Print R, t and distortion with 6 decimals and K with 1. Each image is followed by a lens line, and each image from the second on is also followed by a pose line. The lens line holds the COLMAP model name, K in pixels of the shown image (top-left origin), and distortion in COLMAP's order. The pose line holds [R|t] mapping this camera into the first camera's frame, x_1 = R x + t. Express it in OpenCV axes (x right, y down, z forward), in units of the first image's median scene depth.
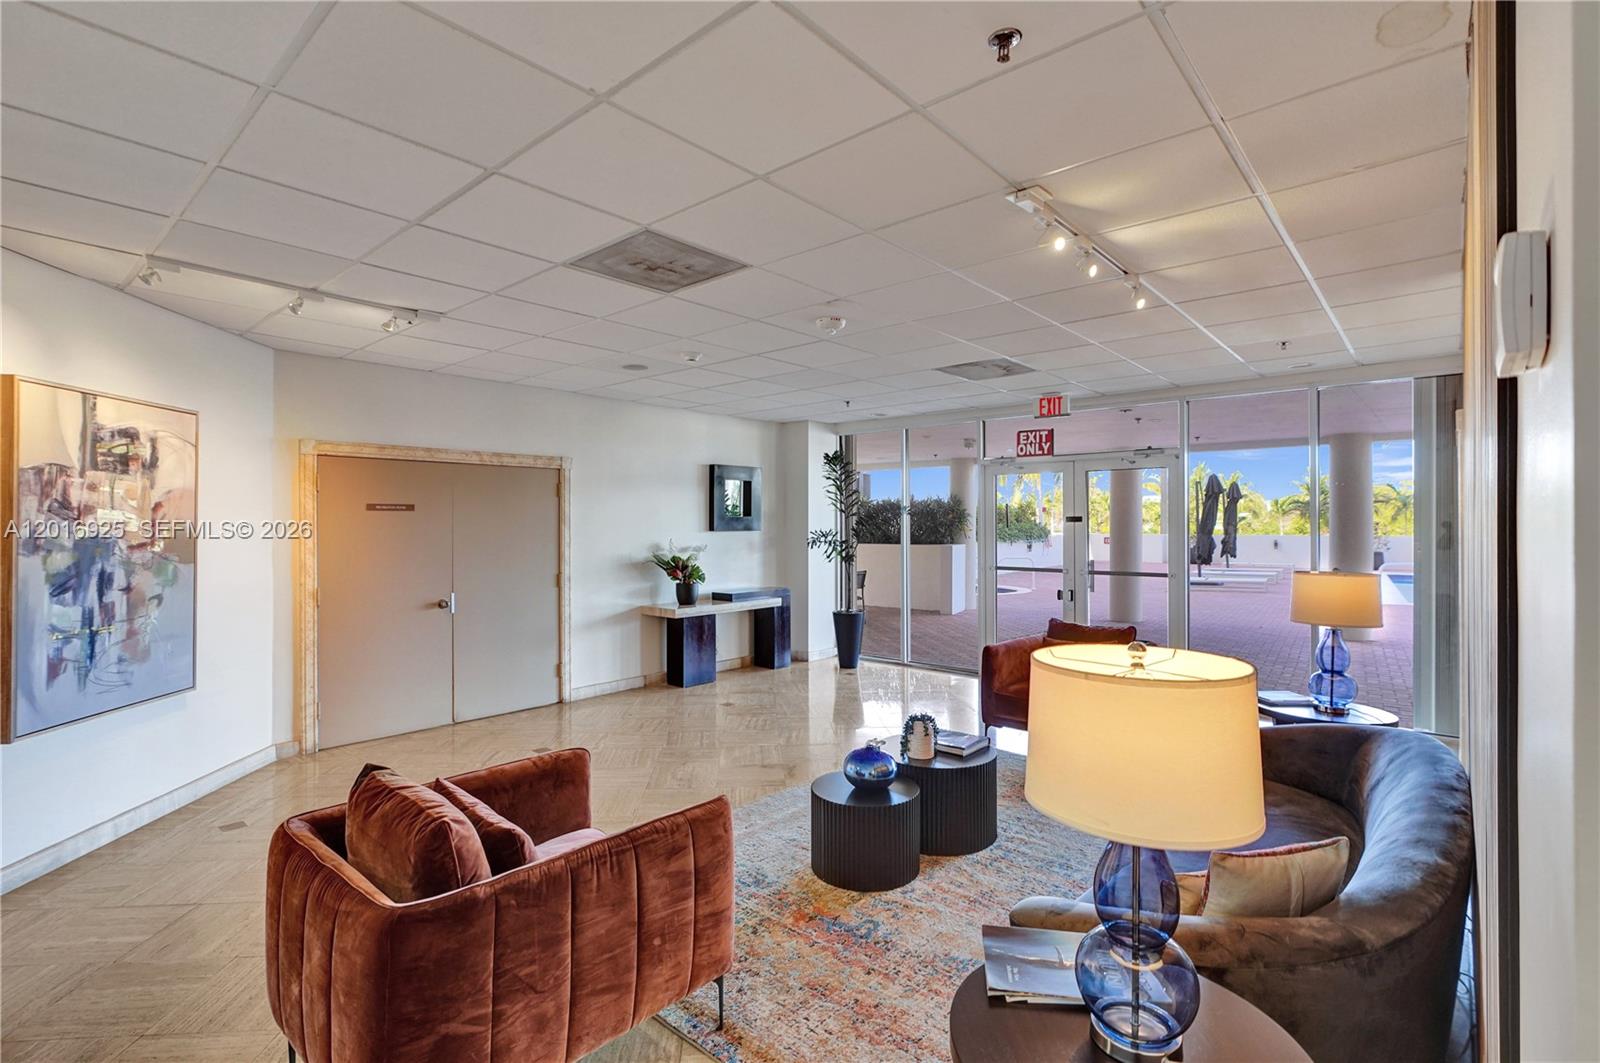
lens RADIAL K [[749.7, 0, 800.0], [0, 749.7, 531.5], [0, 0, 1]] dist [-0.001784, -0.000360]
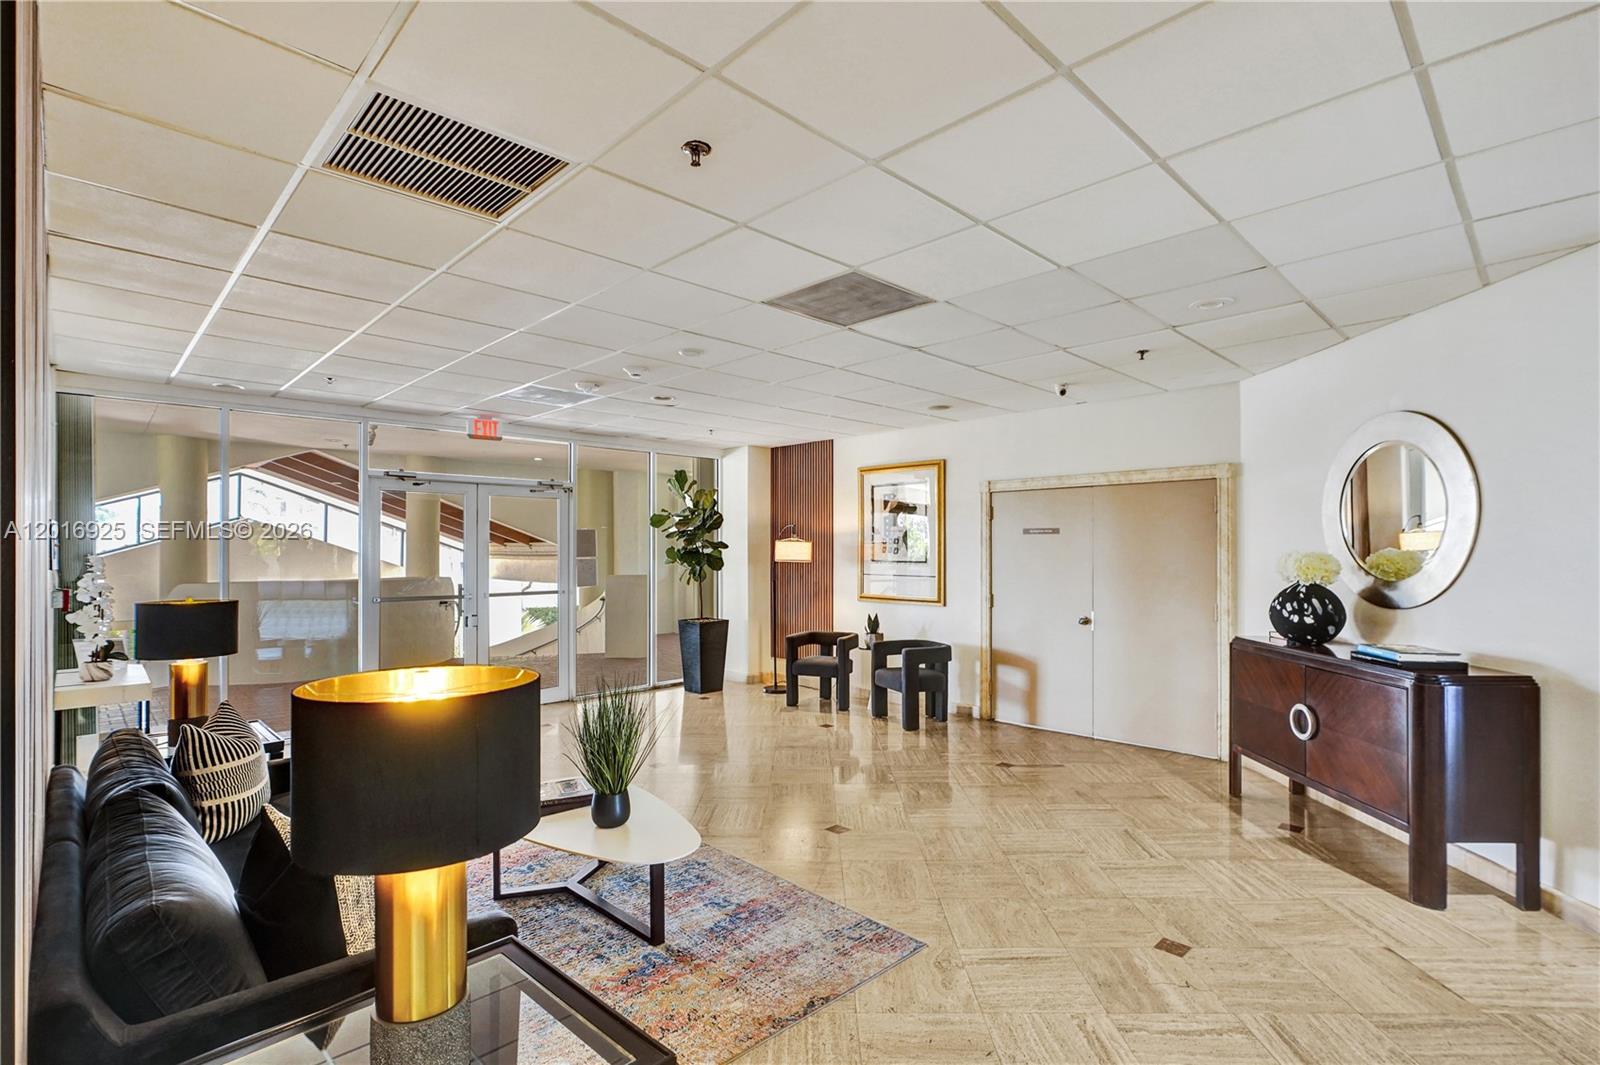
lens RADIAL K [[754.0, 0, 800.7], [0, 754.0, 546.4], [0, 0, 1]] dist [-0.015985, 0.008882]
pose [[-0.078534, 0.003484, -0.996905, 0.569174], [-0.003932, 0.999985, 0.003804, -0.009800], [0.996904, 0.004219, -0.078519, 0.638401]]
